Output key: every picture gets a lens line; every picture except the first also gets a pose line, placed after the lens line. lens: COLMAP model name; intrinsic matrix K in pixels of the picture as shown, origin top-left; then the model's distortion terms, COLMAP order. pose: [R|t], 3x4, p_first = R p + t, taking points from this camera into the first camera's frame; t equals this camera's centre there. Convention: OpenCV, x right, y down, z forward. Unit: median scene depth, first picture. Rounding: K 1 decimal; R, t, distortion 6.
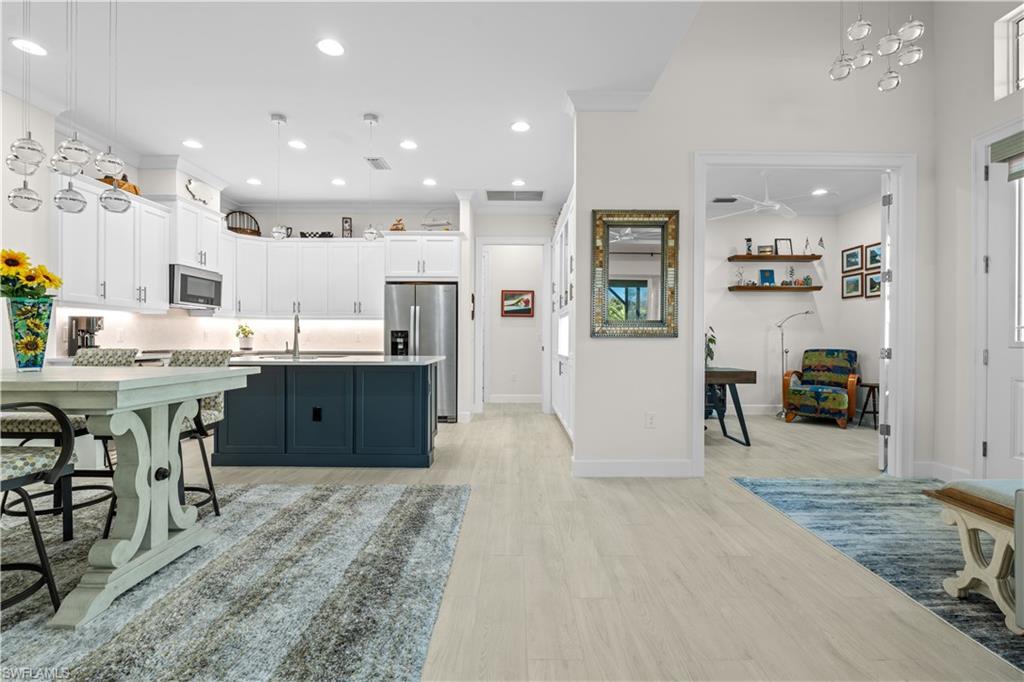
lens RADIAL K [[470.4, 0, 517.2], [0, 470.4, 340.0], [0, 0, 1]] dist [-0.009116, 0.001448]
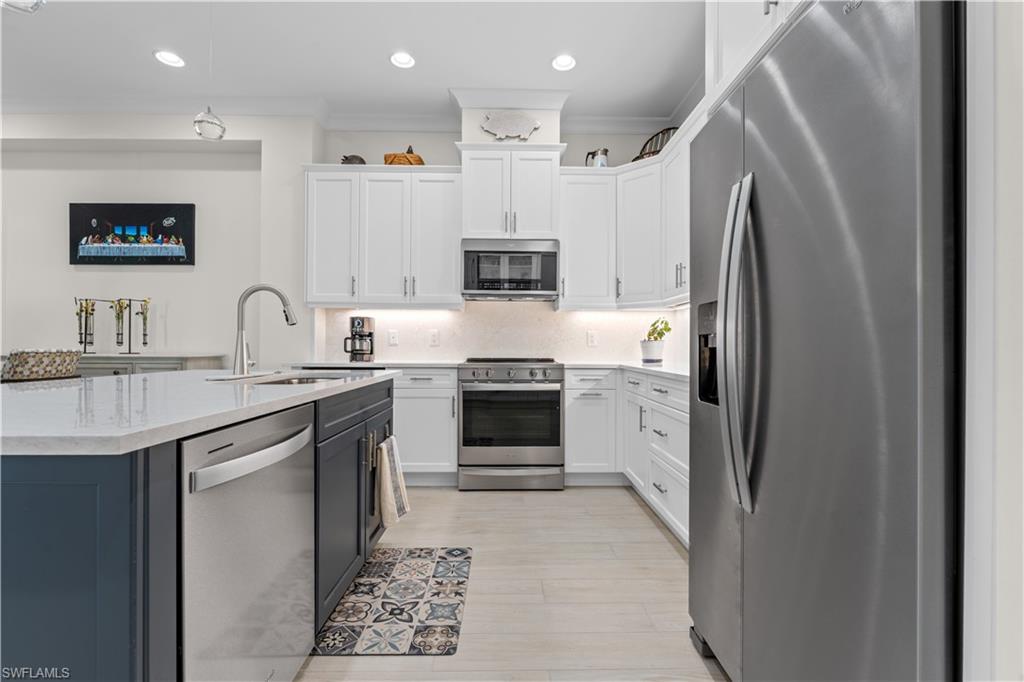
lens RADIAL K [[470.4, 0, 517.0], [0, 470.4, 333.3], [0, 0, 1]] dist [-0.009116, 0.001448]
pose [[0.014979, -0.013569, -0.999796, 0.000296], [-0.003890, 0.999900, -0.013629, -0.007451], [0.999880, 0.004094, 0.014925, 1.118784]]
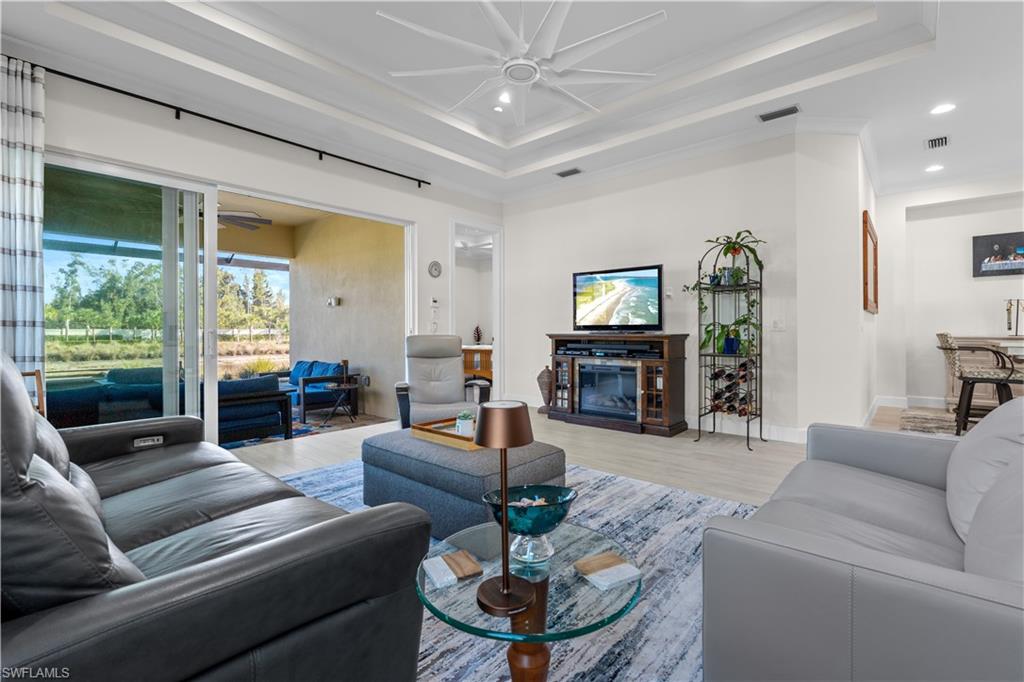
lens RADIAL K [[450.6, 0, 529.8], [0, 450.6, 330.6], [0, 0, 1]] dist [-0.008389, 0.000283]
pose [[-0.651873, -0.004411, -0.758316, 0.854888], [-0.002217, 0.999990, -0.003910, 0.013944], [0.758325, -0.000867, -0.651876, 0.211753]]
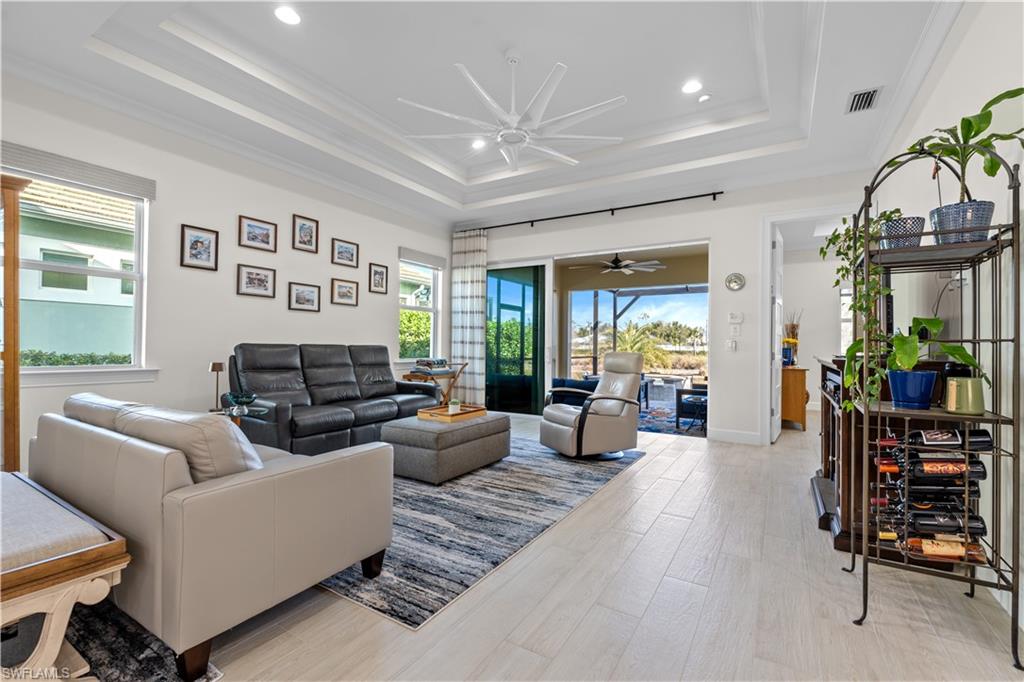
lens RADIAL K [[450.6, 0, 512.4], [0, 450.6, 340.7], [0, 0, 1]] dist [-0.008389, 0.000283]
pose [[-0.853001, -0.007116, 0.521861, 0.029101], [-0.013534, 0.999872, -0.008487, 0.006026], [-0.521734, -0.014302, -0.852988, 0.438043]]
